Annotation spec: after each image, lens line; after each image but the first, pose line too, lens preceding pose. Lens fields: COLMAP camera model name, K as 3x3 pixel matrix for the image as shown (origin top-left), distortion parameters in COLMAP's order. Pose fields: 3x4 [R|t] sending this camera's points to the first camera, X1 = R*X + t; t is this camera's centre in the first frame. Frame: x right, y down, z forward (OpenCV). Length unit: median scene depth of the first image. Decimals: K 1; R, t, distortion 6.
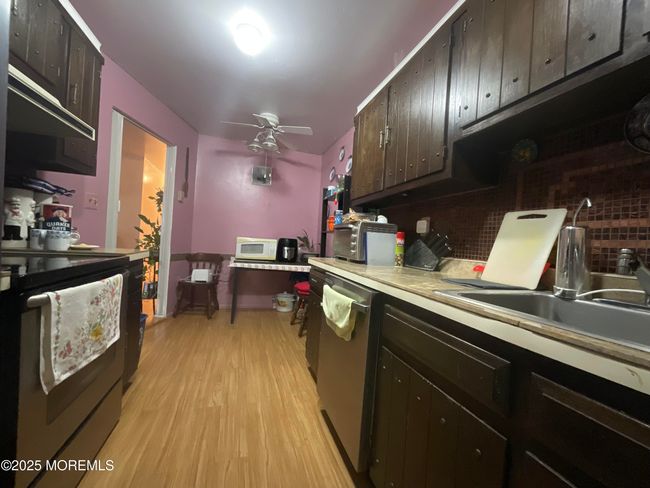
lens RADIAL K [[261.9, 0, 323.7], [0, 261.9, 244.2], [0, 0, 1]] dist [-0.000558, 0.000103]
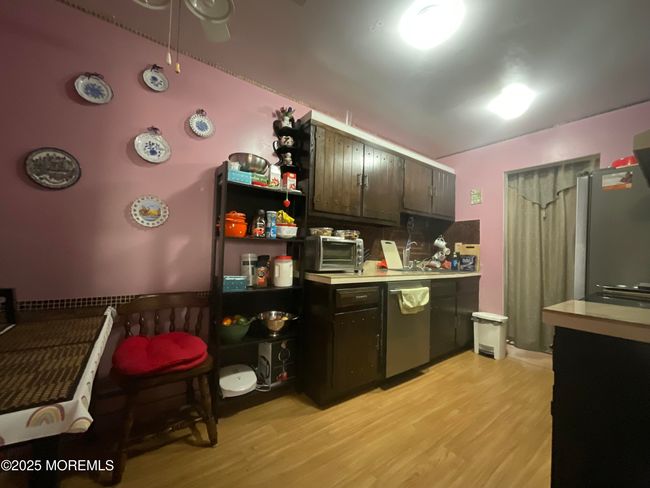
lens RADIAL K [[261.9, 0, 324.9], [0, 261.9, 246.4], [0, 0, 1]] dist [-0.000558, 0.000103]
pose [[-0.322167, -0.050804, 0.945319, -1.041129], [-0.056496, 0.997811, 0.034371, -0.090507], [-0.944996, -0.042334, -0.324332, 1.641091]]
